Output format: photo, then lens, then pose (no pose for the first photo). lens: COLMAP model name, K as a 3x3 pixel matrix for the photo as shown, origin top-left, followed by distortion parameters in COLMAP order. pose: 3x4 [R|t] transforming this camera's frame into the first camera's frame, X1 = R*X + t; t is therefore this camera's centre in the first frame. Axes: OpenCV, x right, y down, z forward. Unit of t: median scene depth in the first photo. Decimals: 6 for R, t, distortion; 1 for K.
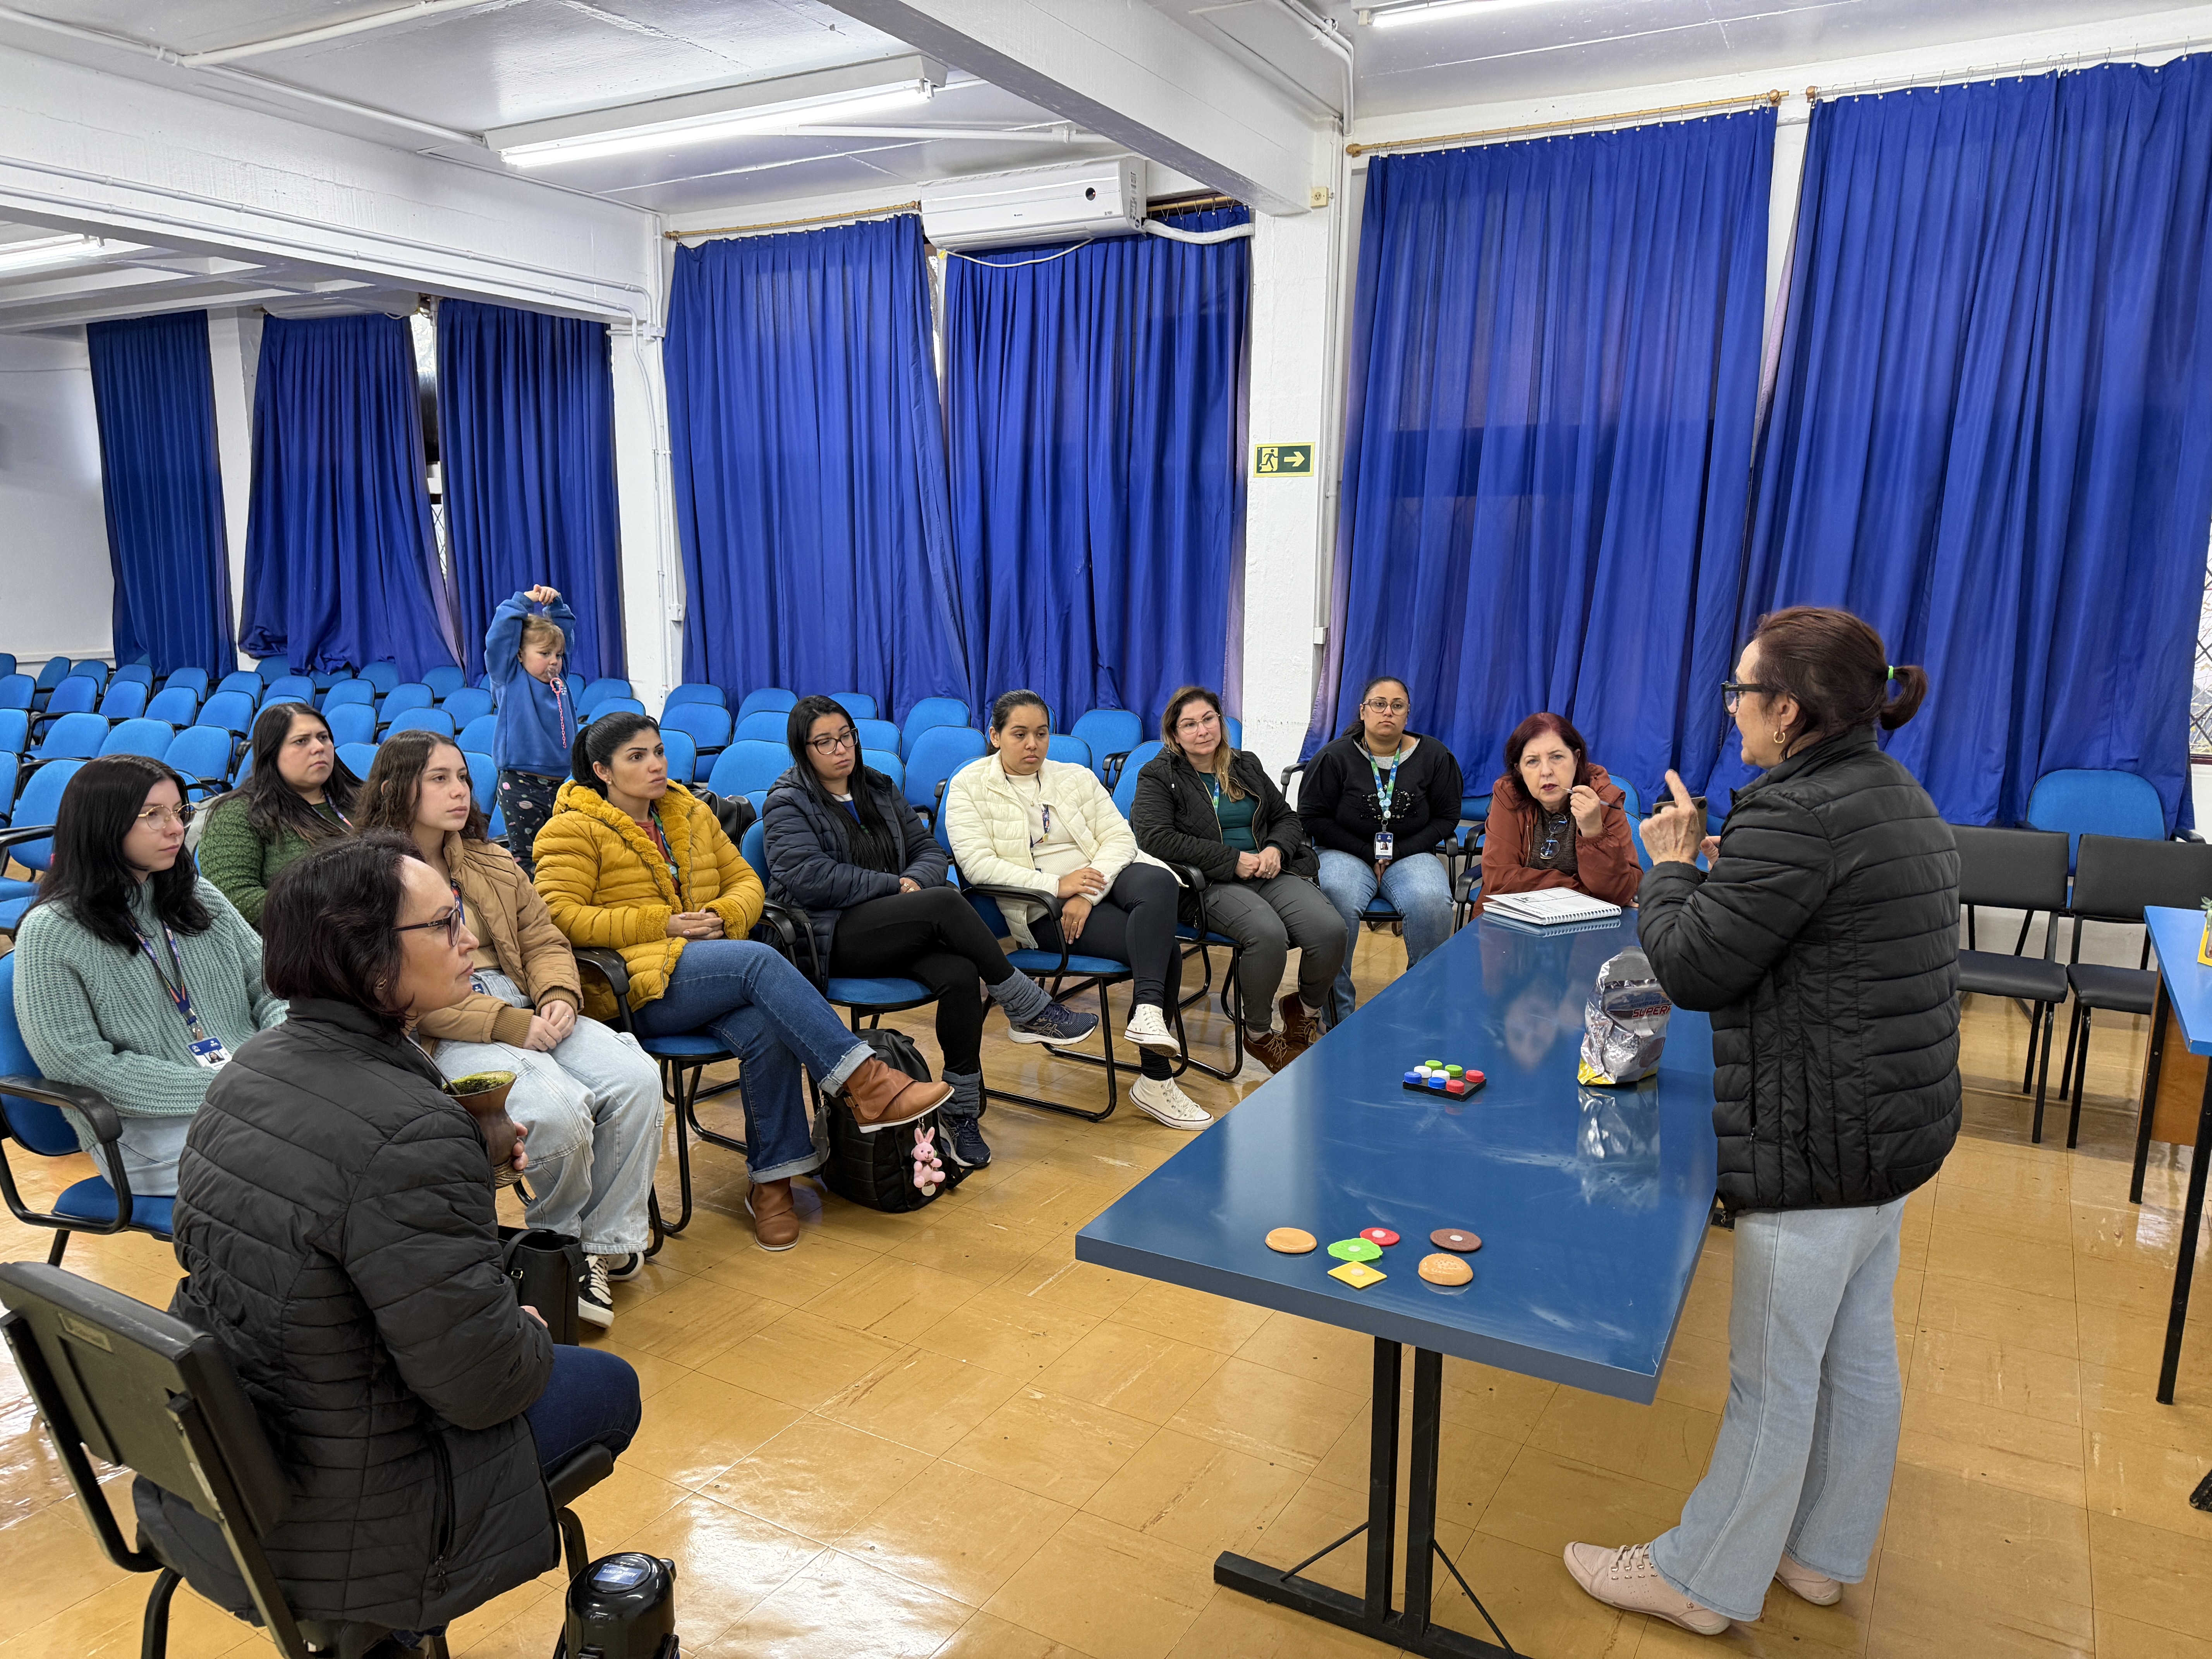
lens RADIAL K [[1524.8, 0, 1110.9], [0, 1524.8, 845.0], [0, 0, 1]] dist [0.042951, -0.066622]
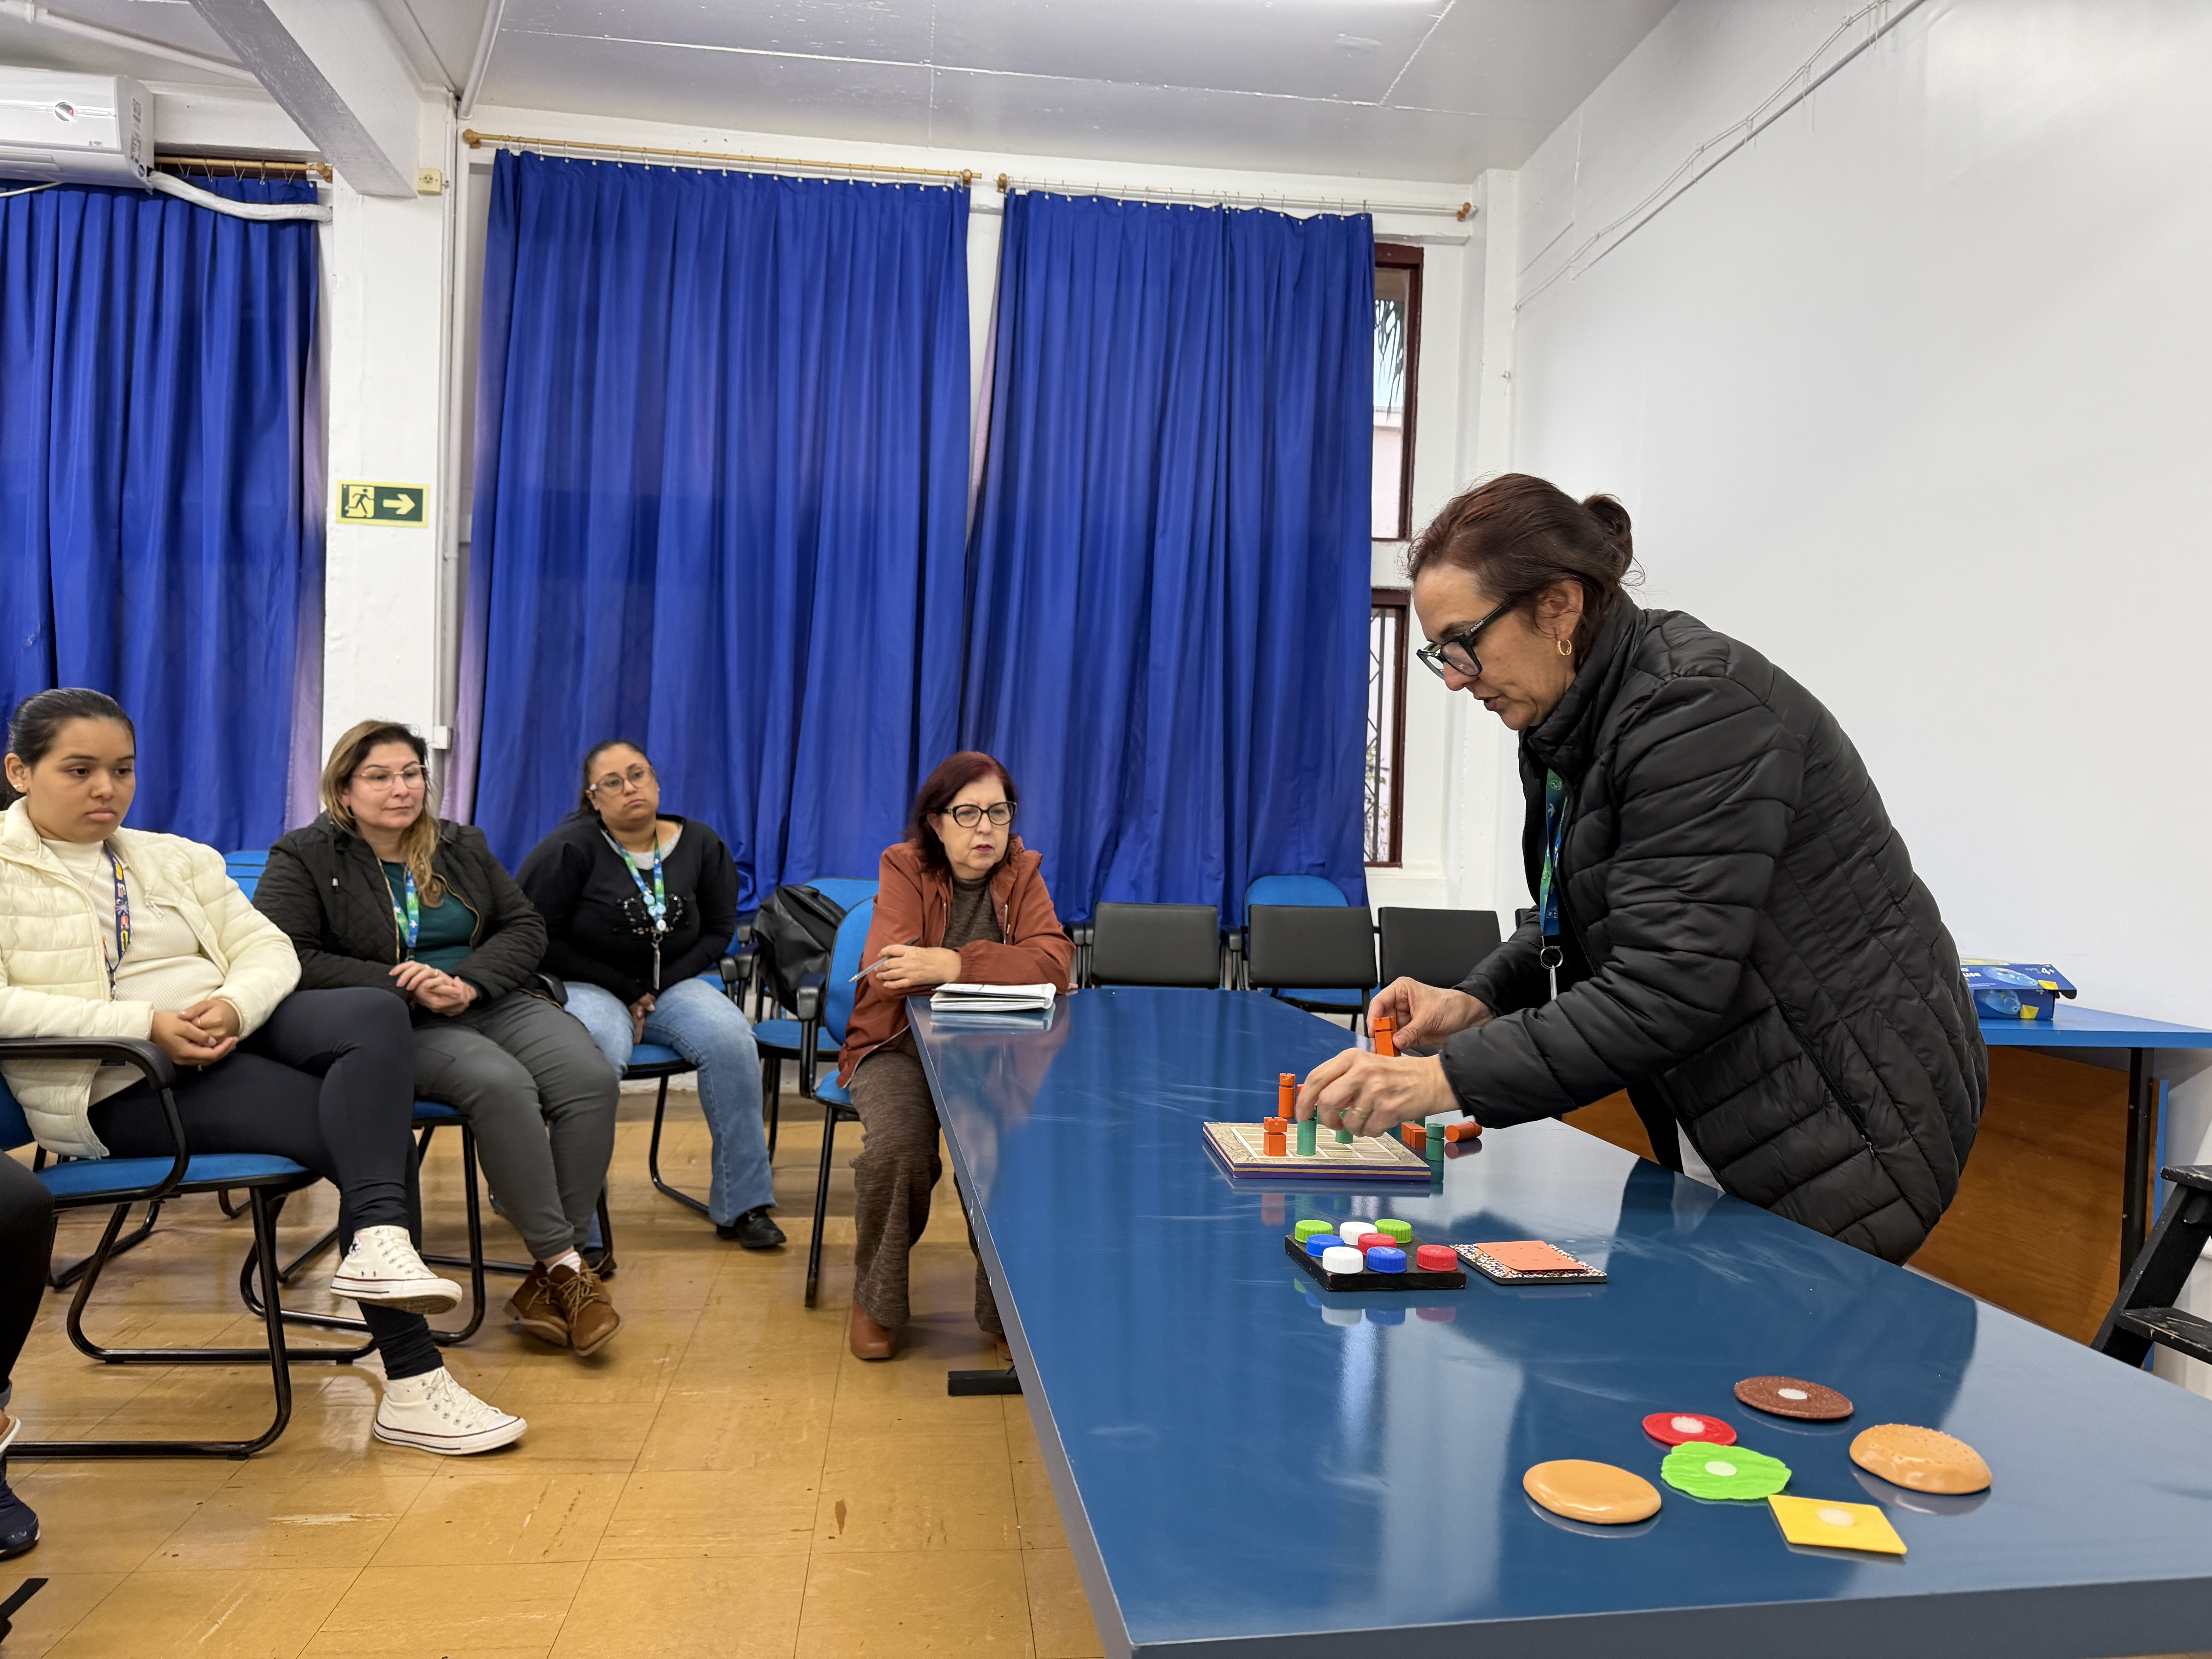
lens RADIAL K [[1584.2, 0, 1152.7], [0, 1584.2, 799.7], [0, 0, 1]] dist [0.034388, -0.057490]
pose [[0.787667, 0.010928, 0.616004, -0.077555], [0.097510, 0.985030, -0.142157, 0.041054], [-0.608336, 0.172039, 0.774810, 0.232563]]
